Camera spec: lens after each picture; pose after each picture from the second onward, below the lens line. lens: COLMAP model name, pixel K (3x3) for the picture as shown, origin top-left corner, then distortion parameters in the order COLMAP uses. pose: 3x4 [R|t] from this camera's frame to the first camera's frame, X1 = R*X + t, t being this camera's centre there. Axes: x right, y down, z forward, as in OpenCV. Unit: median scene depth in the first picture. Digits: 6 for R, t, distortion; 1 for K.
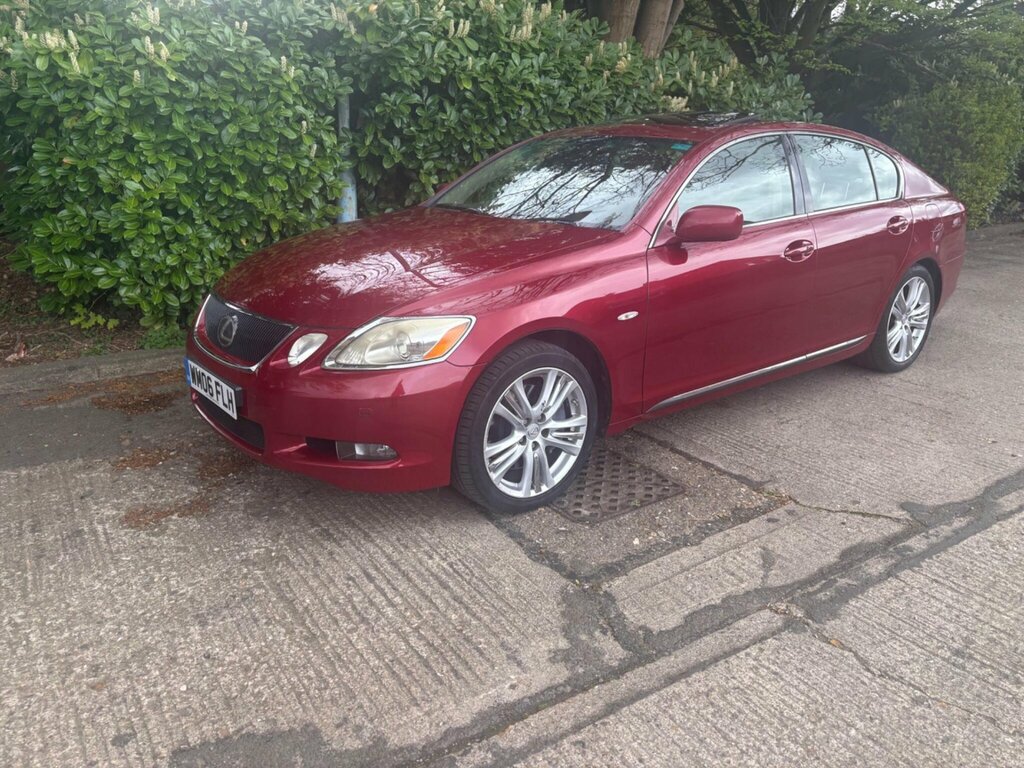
lens RADIAL K [[759.9, 0, 514.8], [0, 759.9, 384.5], [0, 0, 1]] dist [0.053825, -0.052829]
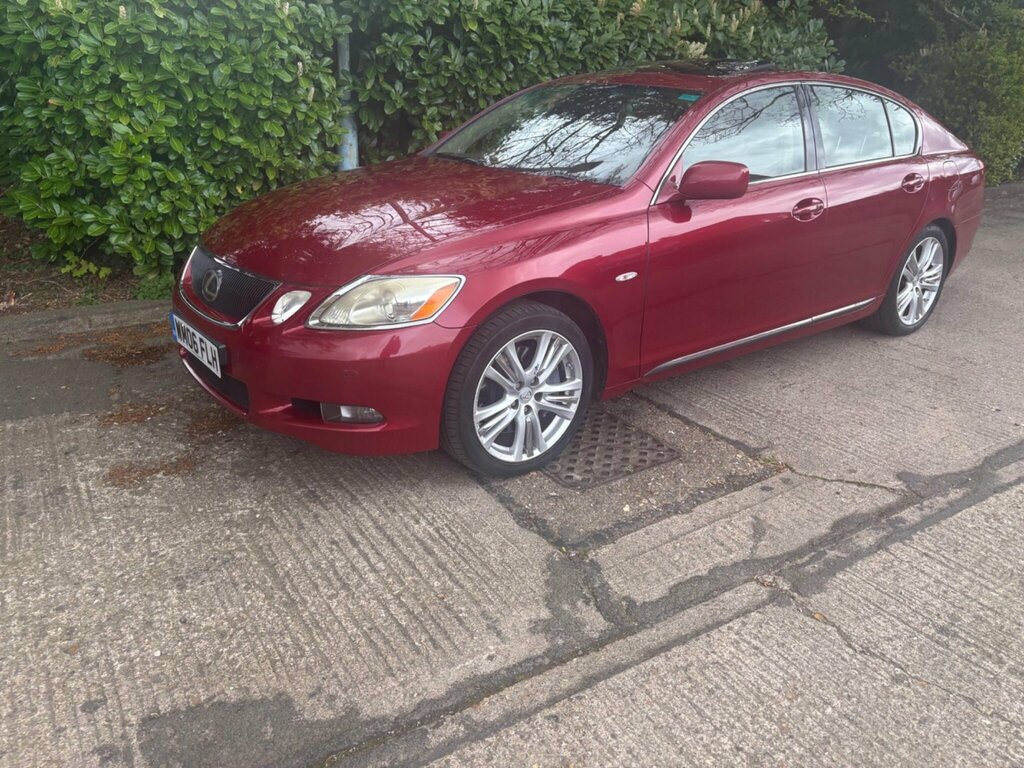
lens RADIAL K [[759.9, 0, 527.7], [0, 759.9, 386.1], [0, 0, 1]] dist [0.053825, -0.052829]
pose [[0.999852, 0.017170, -0.000620, 0.026746], [-0.017088, 0.997534, 0.068078, -0.016155], [0.001787, -0.068058, 0.997680, 0.023845]]
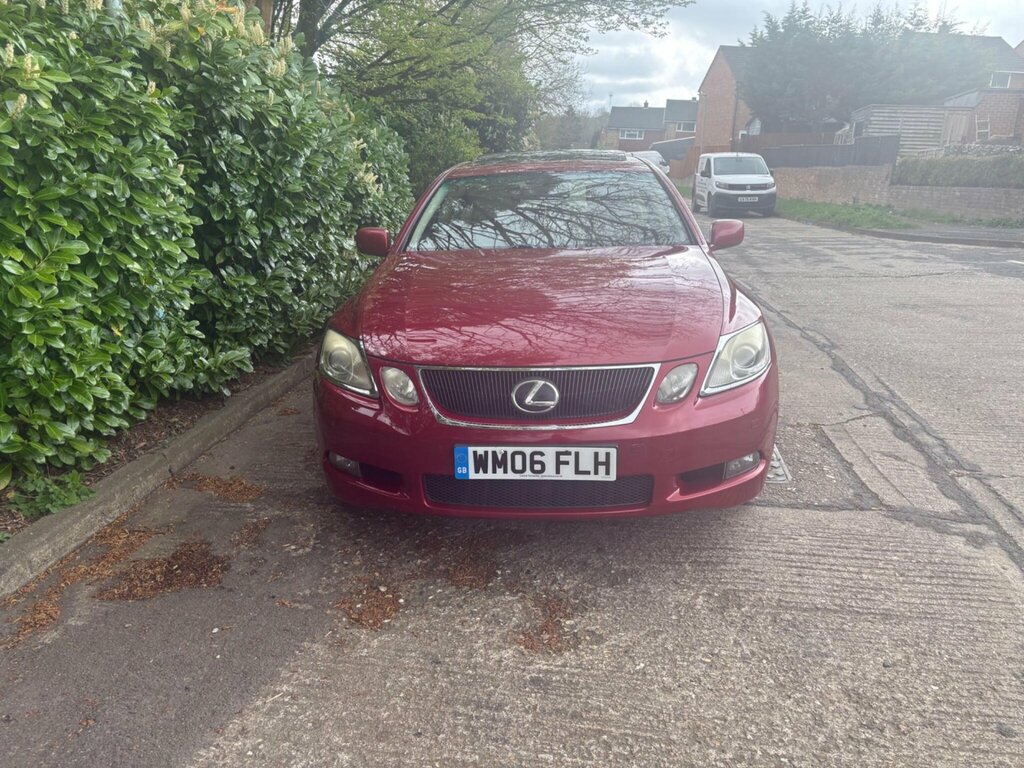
lens RADIAL K [[753.6, 0, 522.1], [0, 753.6, 367.5], [0, 0, 1]] dist [0.040622, -0.043521]
pose [[0.695350, -0.206350, 0.688410, -0.949398], [0.252420, 0.966989, 0.034890, -0.132441], [-0.672884, 0.149508, 0.724482, 0.373177]]
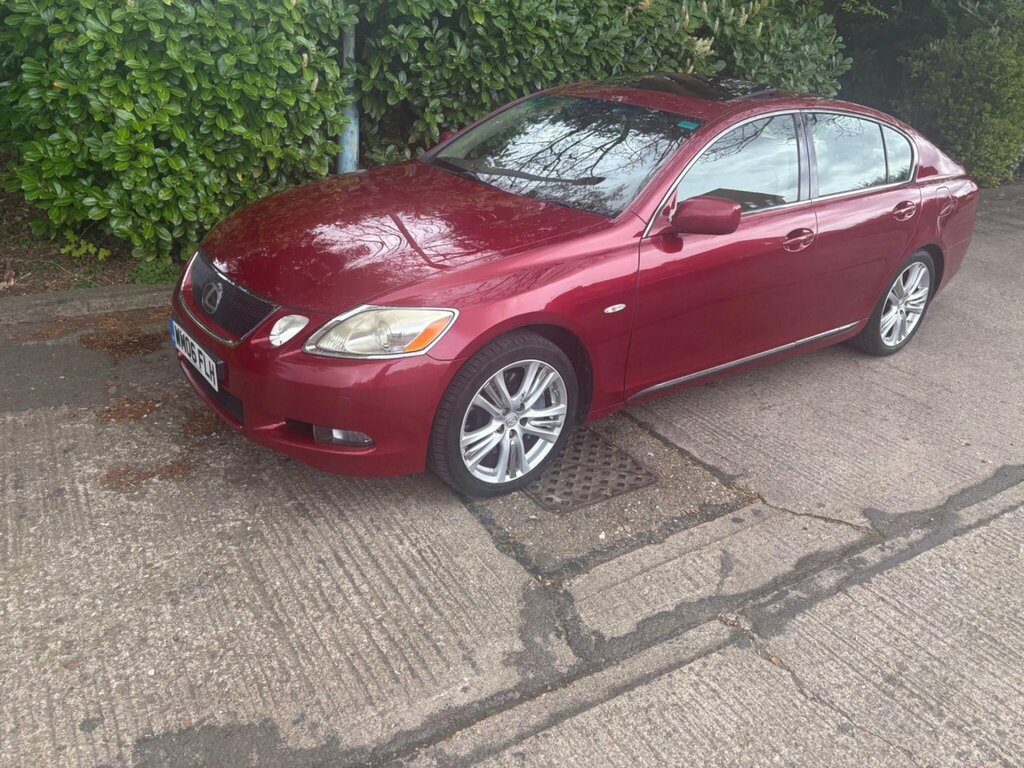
lens RADIAL K [[759.9, 0, 523.1], [0, 759.9, 380.0], [0, 0, 1]] dist [0.053825, -0.052829]
pose [[0.997602, 0.068686, 0.008503, 0.026424], [-0.069206, 0.991362, 0.111411, -0.101897], [-0.000777, -0.111733, 0.993738, -0.001625]]
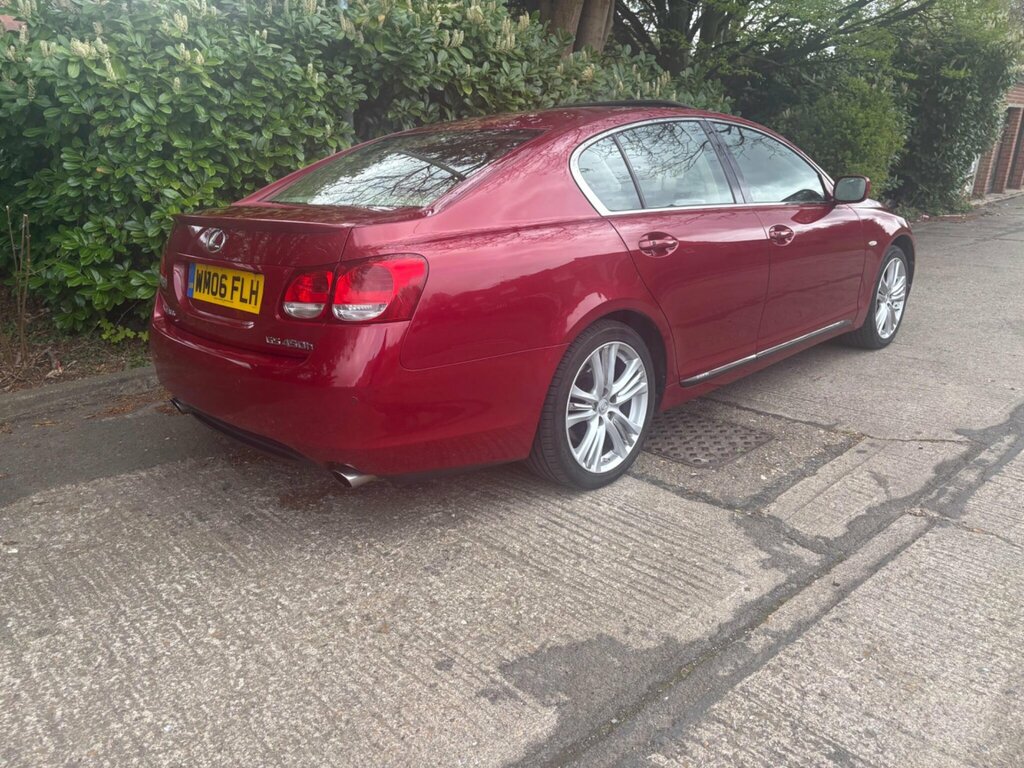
lens RADIAL K [[759.9, 0, 520.4], [0, 759.9, 382.2], [0, 0, 1]] dist [0.053825, -0.052829]
pose [[0.985259, -0.072783, 0.154814, -0.325875], [0.077247, 0.996746, -0.023008, 0.059757], [-0.152635, 0.034628, 0.987676, -0.052686]]
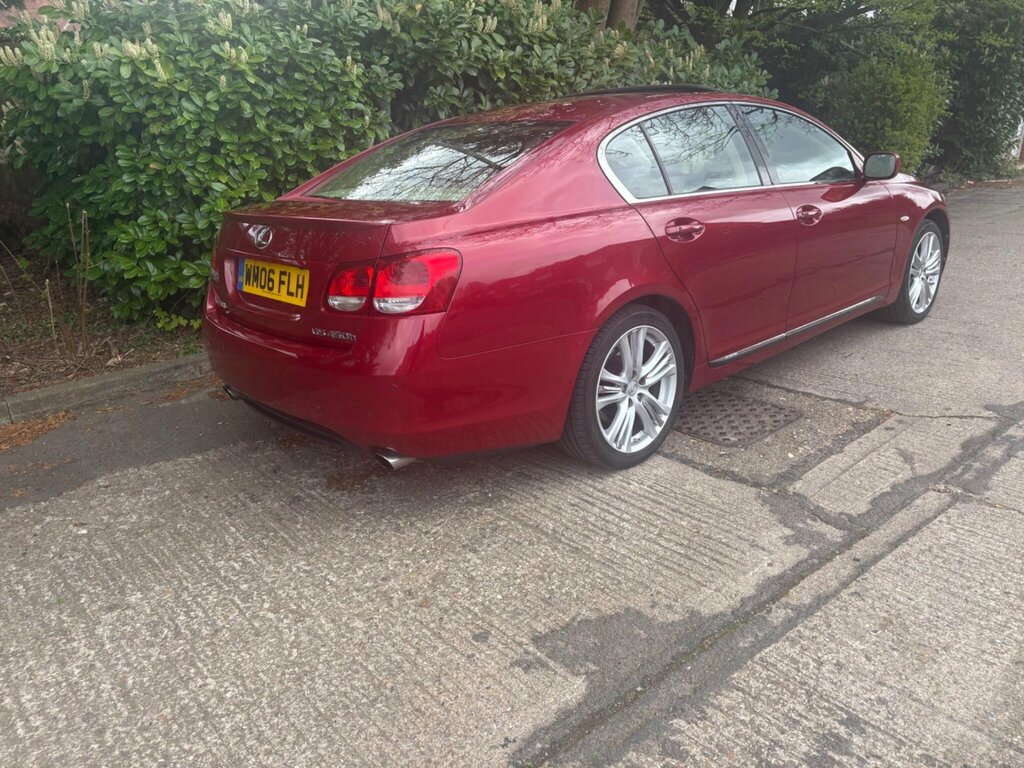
lens RADIAL K [[759.9, 0, 532.1], [0, 759.9, 361.3], [0, 0, 1]] dist [0.053825, -0.052829]
pose [[0.989443, -0.087792, 0.115302, -0.318808], [0.090345, 0.995764, -0.017096, 0.045583], [-0.113313, 0.027332, 0.993183, -0.095935]]
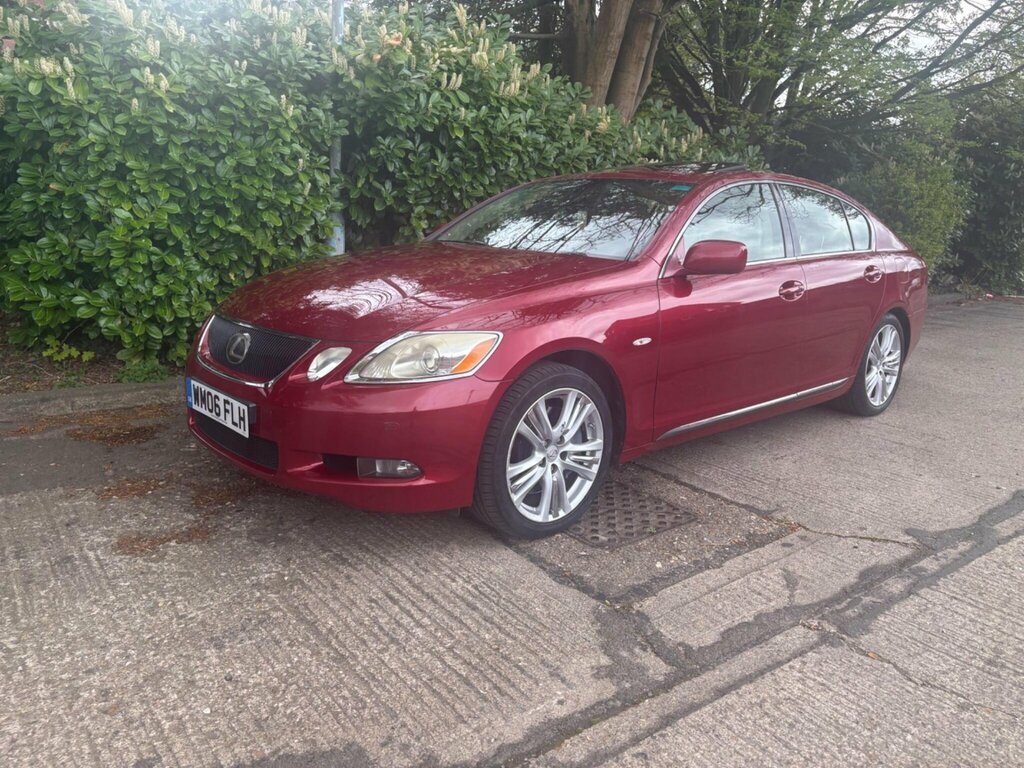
lens RADIAL K [[759.9, 0, 533.7], [0, 759.9, 376.0], [0, 0, 1]] dist [0.053825, -0.052829]
pose [[0.996147, 0.014474, 0.086493, -0.083758], [-0.006050, 0.995278, -0.096873, 0.054533], [-0.087487, 0.095977, 0.991531, 0.009197]]
